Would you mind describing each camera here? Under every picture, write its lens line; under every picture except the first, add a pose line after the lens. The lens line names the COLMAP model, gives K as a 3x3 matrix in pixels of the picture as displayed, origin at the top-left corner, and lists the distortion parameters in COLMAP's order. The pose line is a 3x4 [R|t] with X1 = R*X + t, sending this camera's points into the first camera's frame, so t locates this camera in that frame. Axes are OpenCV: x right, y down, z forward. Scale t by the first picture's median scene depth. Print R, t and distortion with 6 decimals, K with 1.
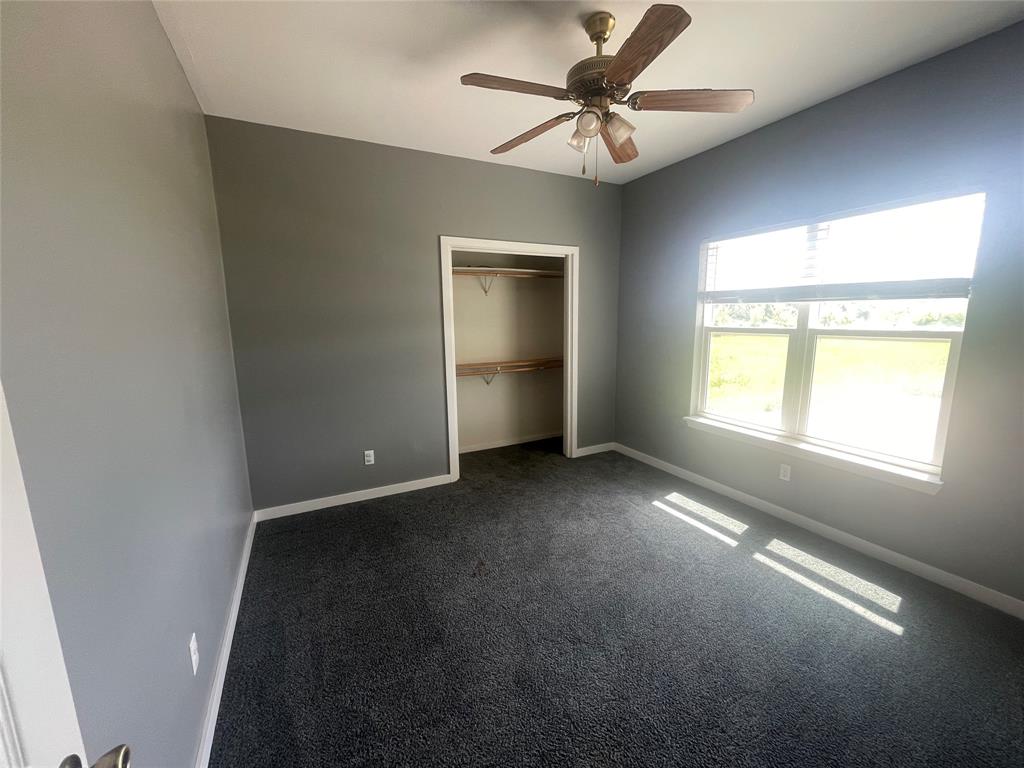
lens RADIAL K [[413.8, 0, 512.0], [0, 413.8, 386.3], [0, 0, 1]] dist [0.001810, -0.000162]
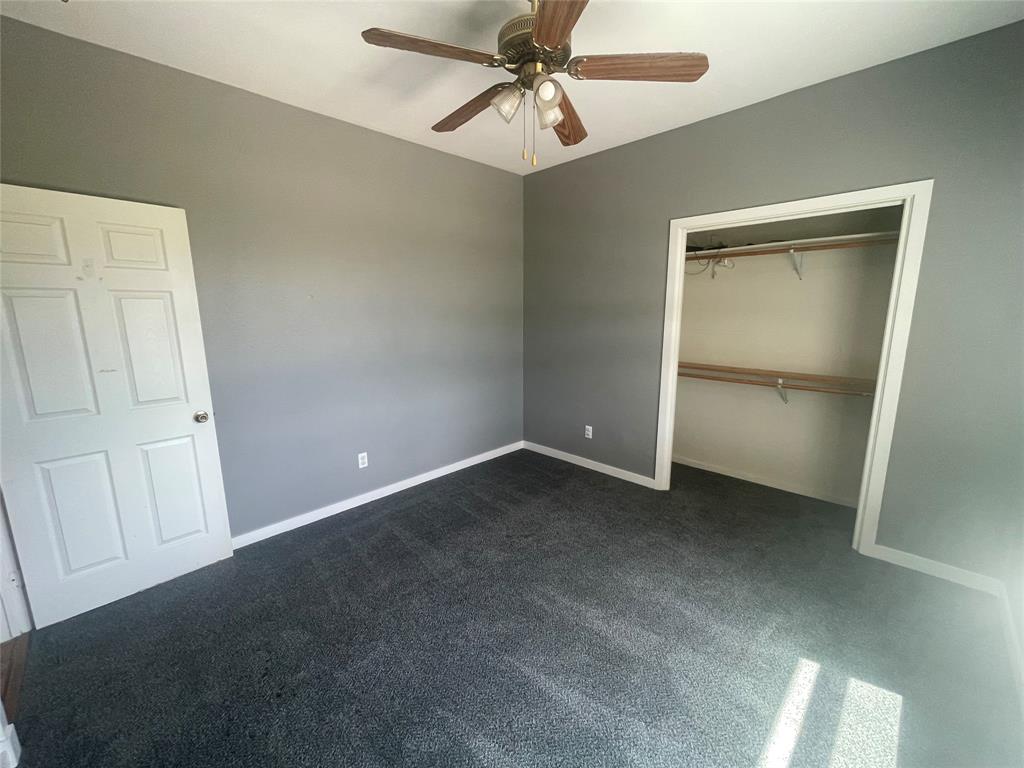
lens RADIAL K [[413.8, 0, 512.0], [0, 413.8, 386.3], [0, 0, 1]] dist [0.001810, -0.000162]
pose [[0.310687, 0.184919, -0.932351, 0.617913], [-0.153550, 0.977774, 0.142761, -0.080506], [0.938028, 0.098808, 0.332176, 0.396315]]
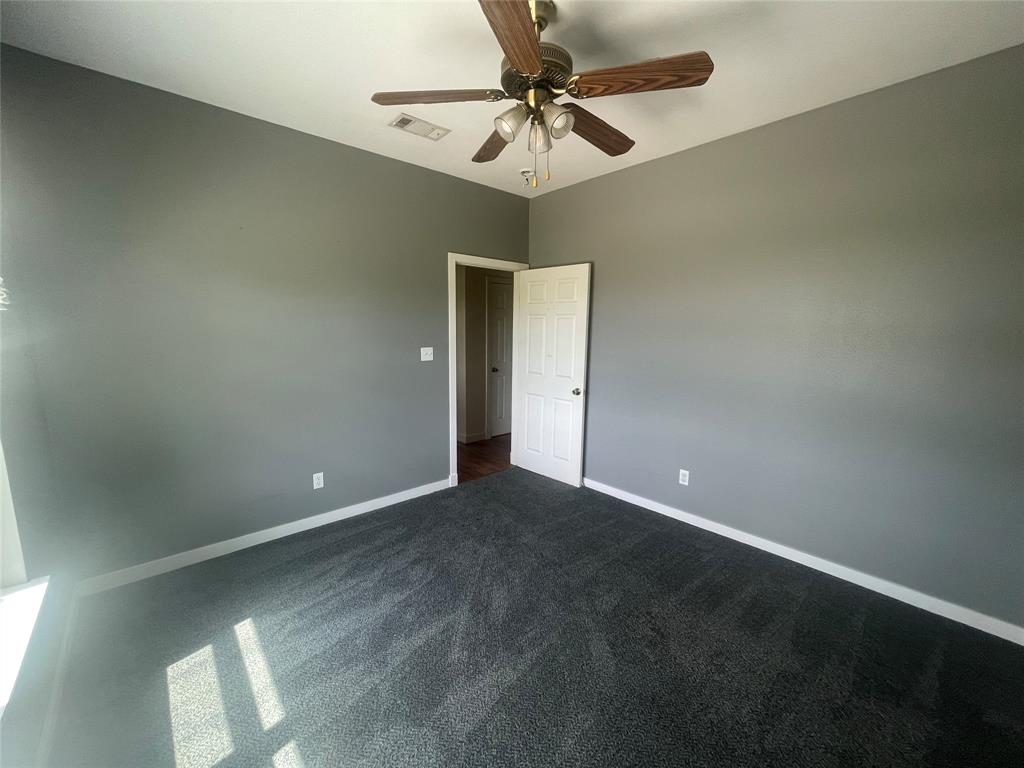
lens RADIAL K [[413.8, 0, 512.0], [0, 413.8, 386.3], [0, 0, 1]] dist [0.001810, -0.000162]
pose [[-0.967451, 0.034526, -0.250693, 0.275023], [-0.043087, 0.953710, 0.297626, -0.184812], [0.249365, 0.298740, -0.921179, 1.096988]]
